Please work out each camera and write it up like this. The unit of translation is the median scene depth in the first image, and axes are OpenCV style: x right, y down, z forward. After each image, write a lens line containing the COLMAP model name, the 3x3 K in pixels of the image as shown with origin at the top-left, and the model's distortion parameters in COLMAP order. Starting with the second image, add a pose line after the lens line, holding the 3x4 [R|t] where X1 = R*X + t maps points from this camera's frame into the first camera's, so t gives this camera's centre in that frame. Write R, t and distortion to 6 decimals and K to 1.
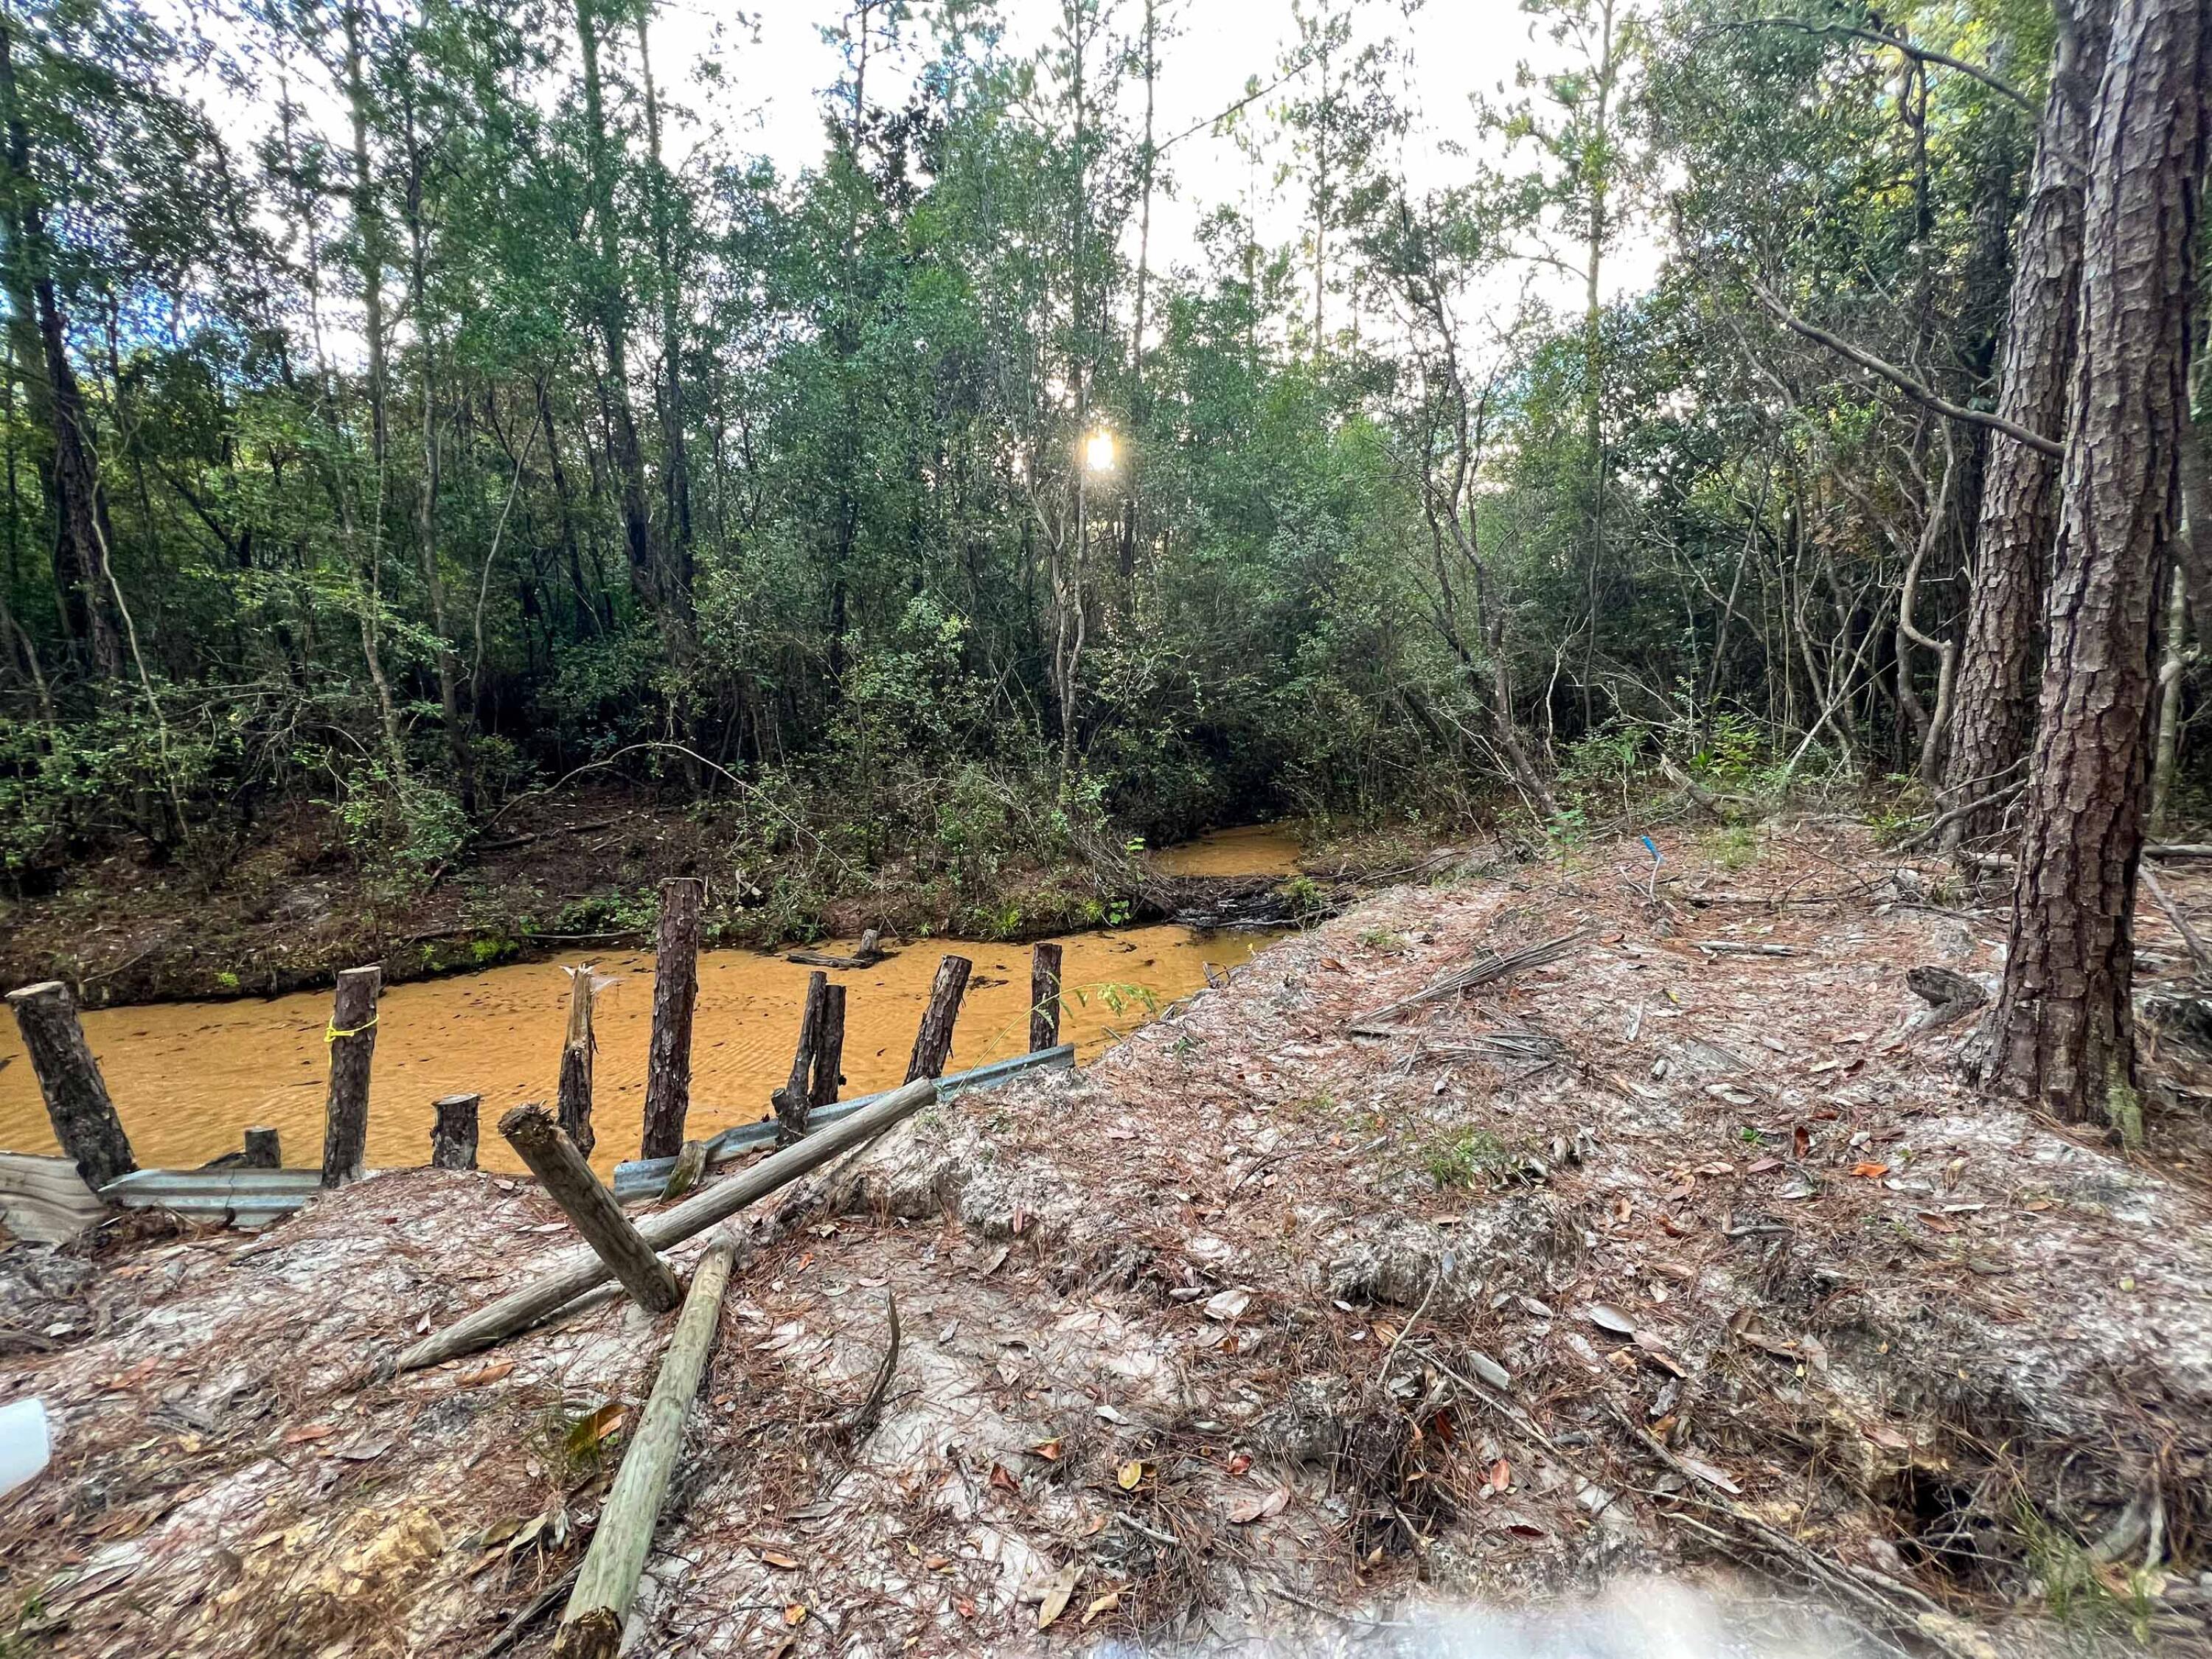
lens RADIAL K [[883.2, 0, 1100.2], [0, 883.2, 831.0], [0, 0, 1]] dist [-0.001444, 0.000600]
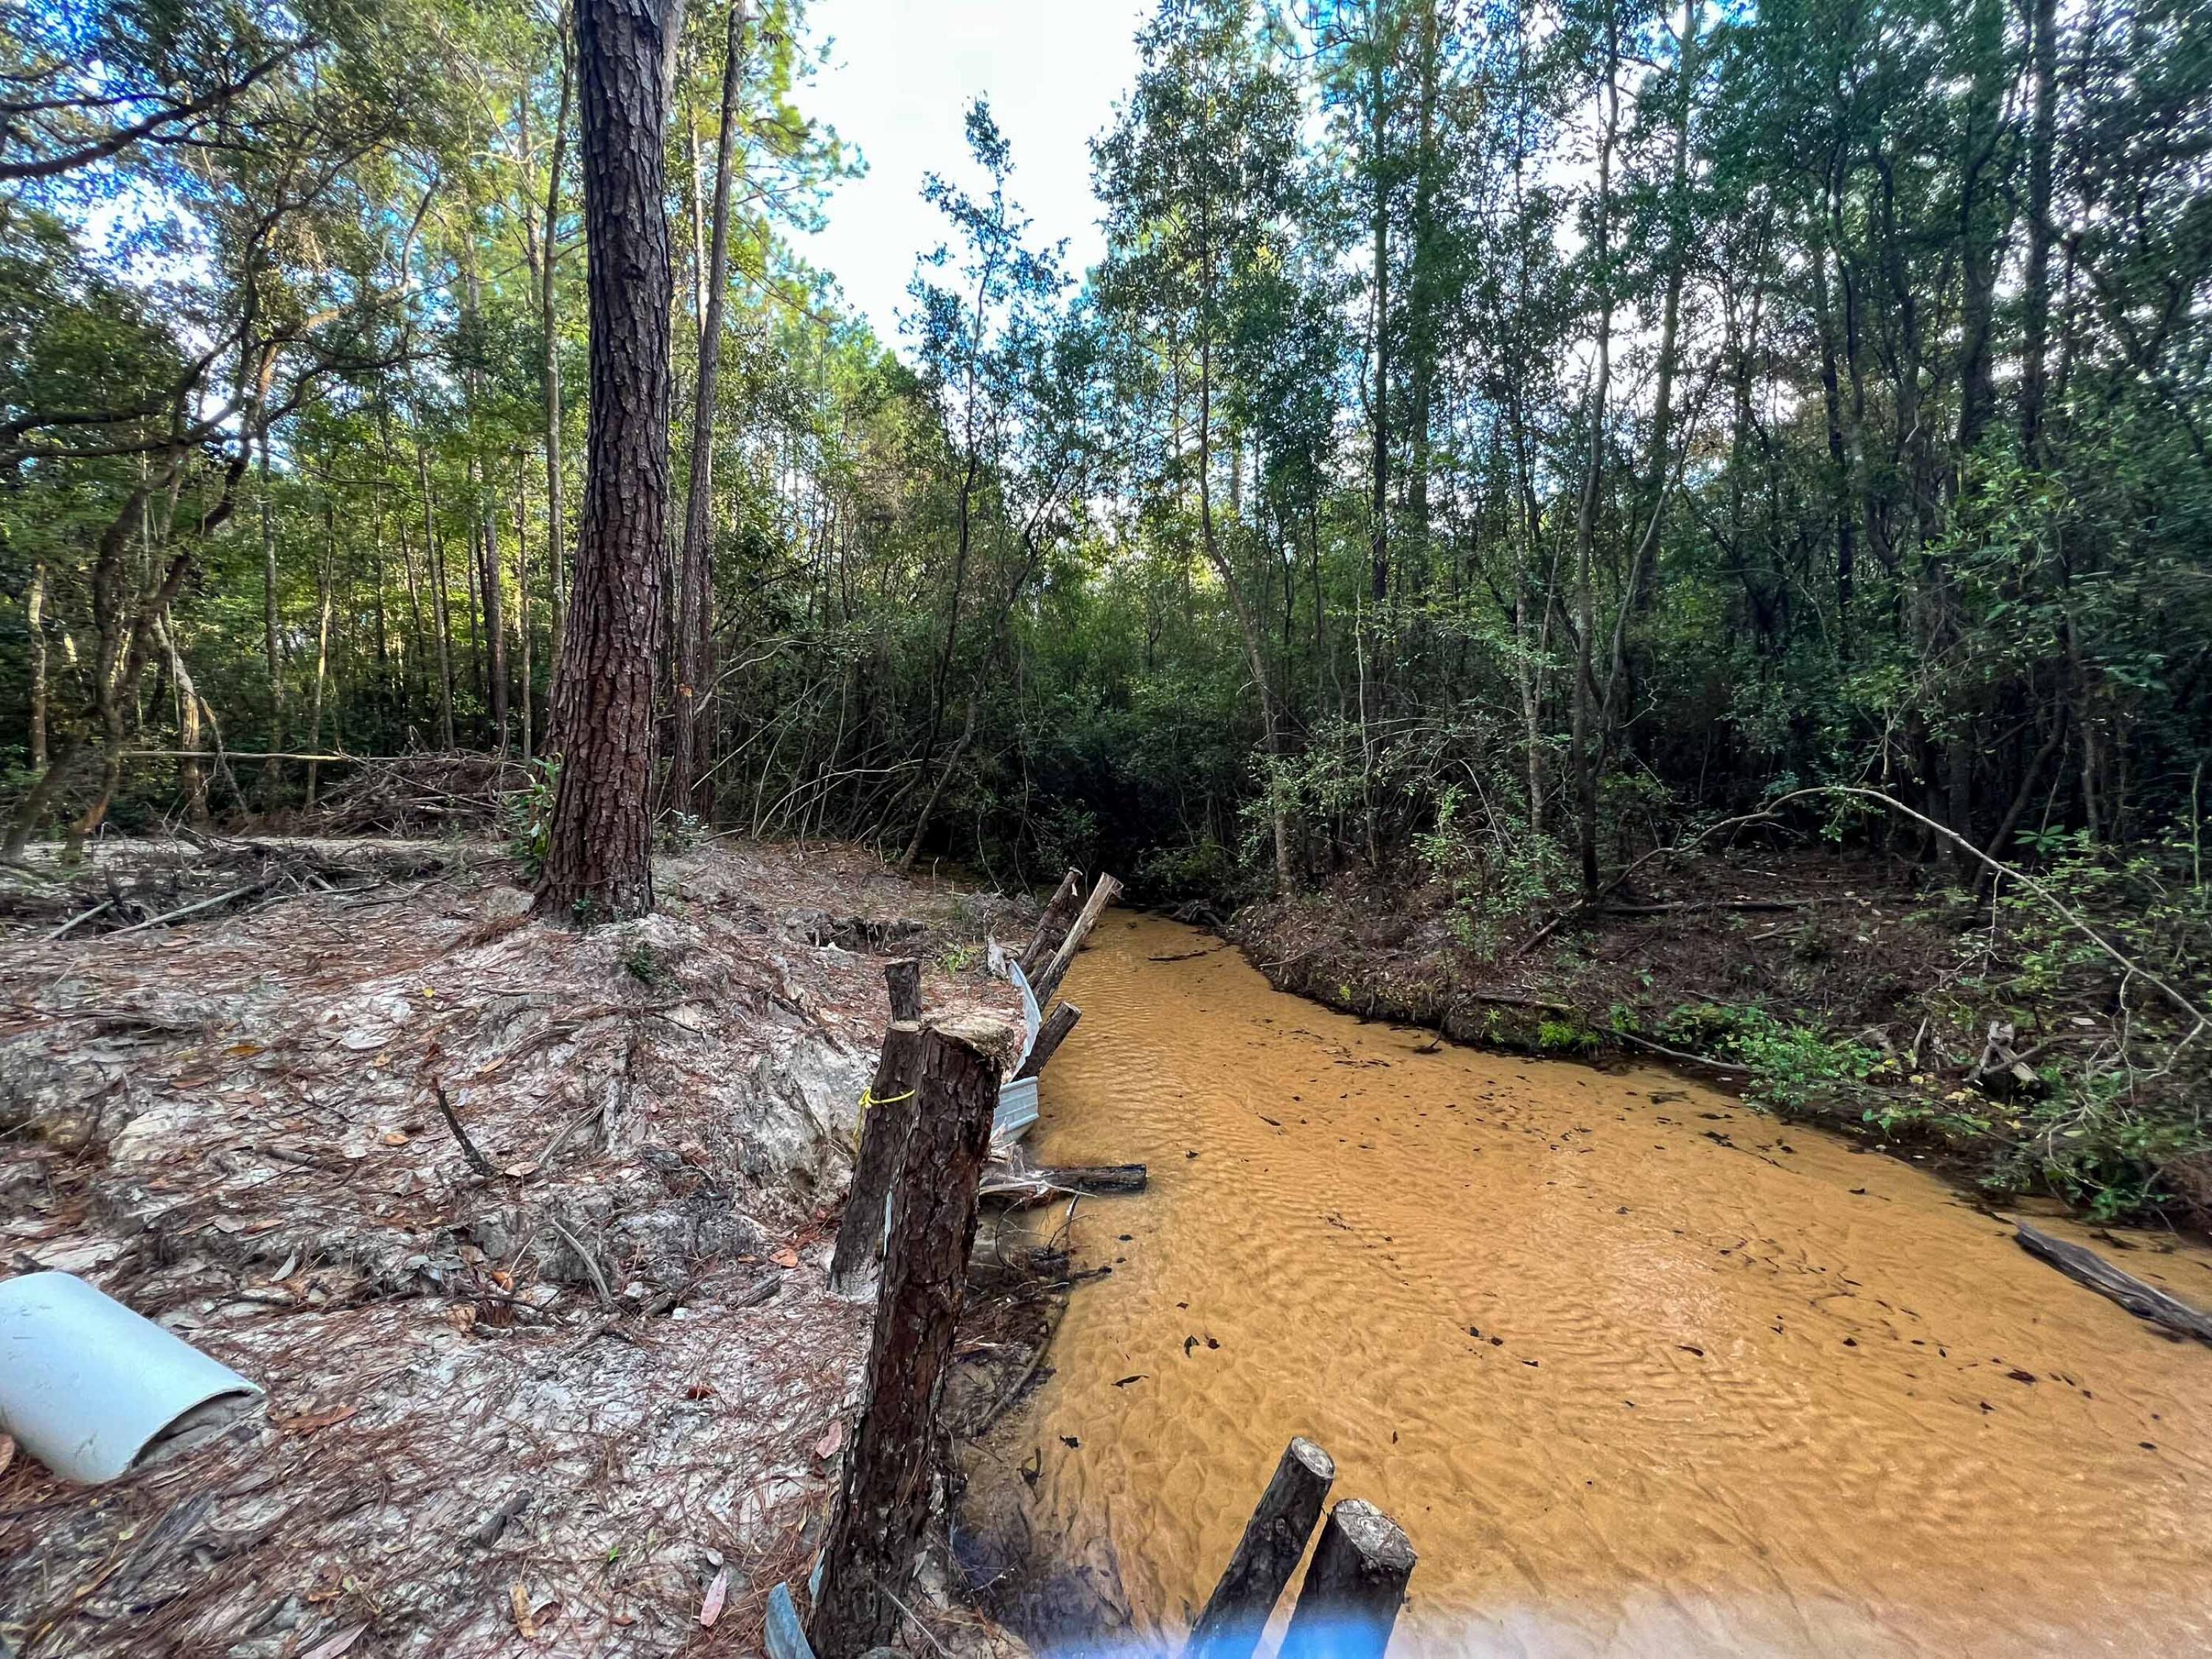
lens RADIAL K [[883.2, 0, 1100.0], [0, 883.2, 829.7], [0, 0, 1]] dist [-0.001444, 0.000600]
pose [[0.243693, 0.066045, -0.967601, -0.024153], [-0.132712, 0.990565, 0.034189, -0.020473], [0.960730, 0.120081, 0.250158, 0.329879]]
